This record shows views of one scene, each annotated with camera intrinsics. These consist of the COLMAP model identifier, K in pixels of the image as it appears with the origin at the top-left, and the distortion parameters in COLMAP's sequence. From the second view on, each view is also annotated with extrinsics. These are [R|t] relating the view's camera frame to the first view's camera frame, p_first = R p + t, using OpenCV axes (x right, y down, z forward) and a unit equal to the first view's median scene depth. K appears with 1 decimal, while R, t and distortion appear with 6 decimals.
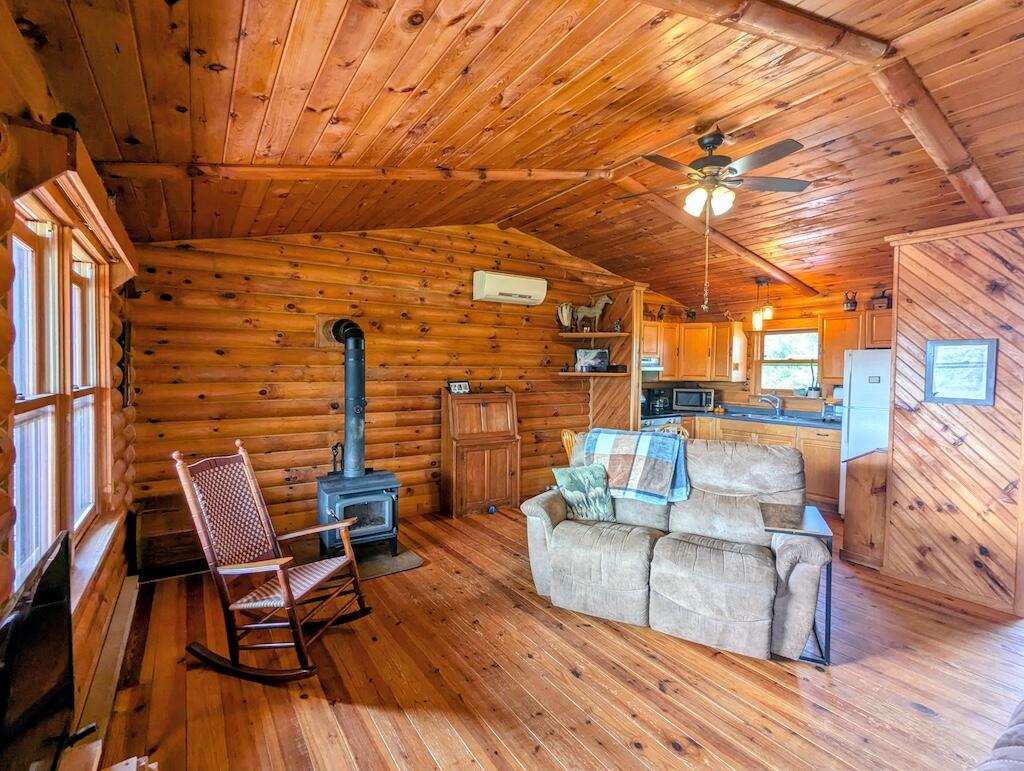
lens RADIAL K [[488.9, 0, 513.3], [0, 488.9, 381.3], [0, 0, 1]] dist [0.010914, 0.001472]
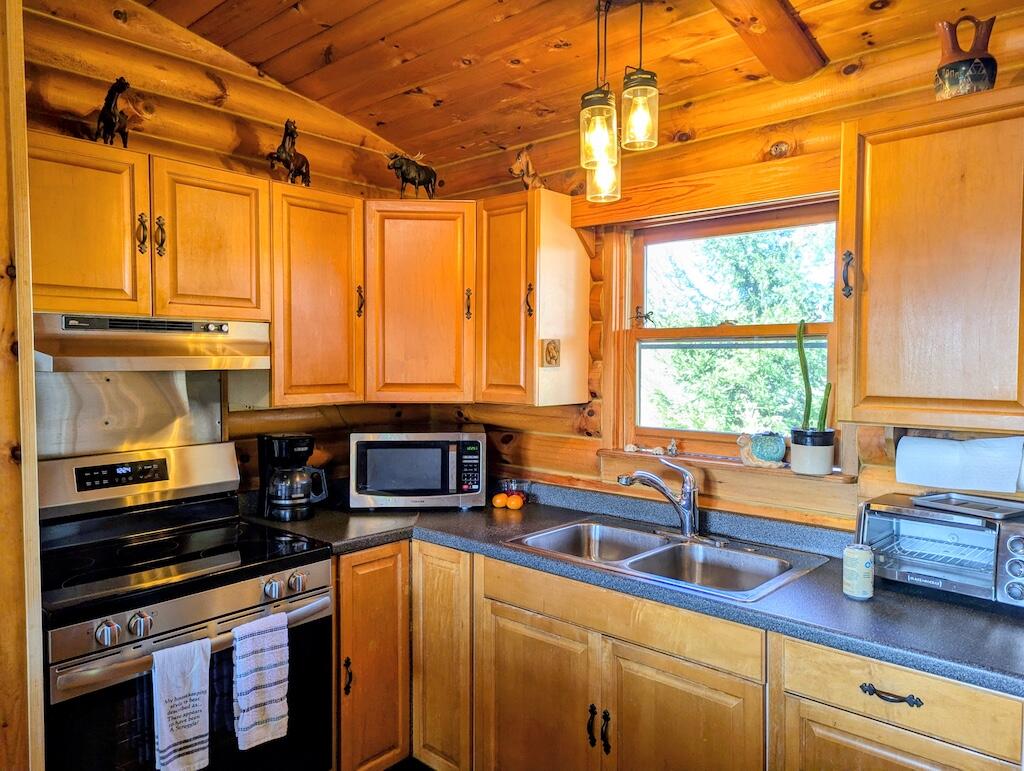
lens RADIAL K [[719.4, 0, 511.5], [0, 719.4, 387.2], [0, 0, 1]] dist [0.051224, 0.000453]
pose [[0.970294, -0.018143, 0.241249, 0.328954], [0.014412, 0.999748, 0.017222, -0.017538], [-0.241500, -0.013233, 0.970311, 0.598382]]
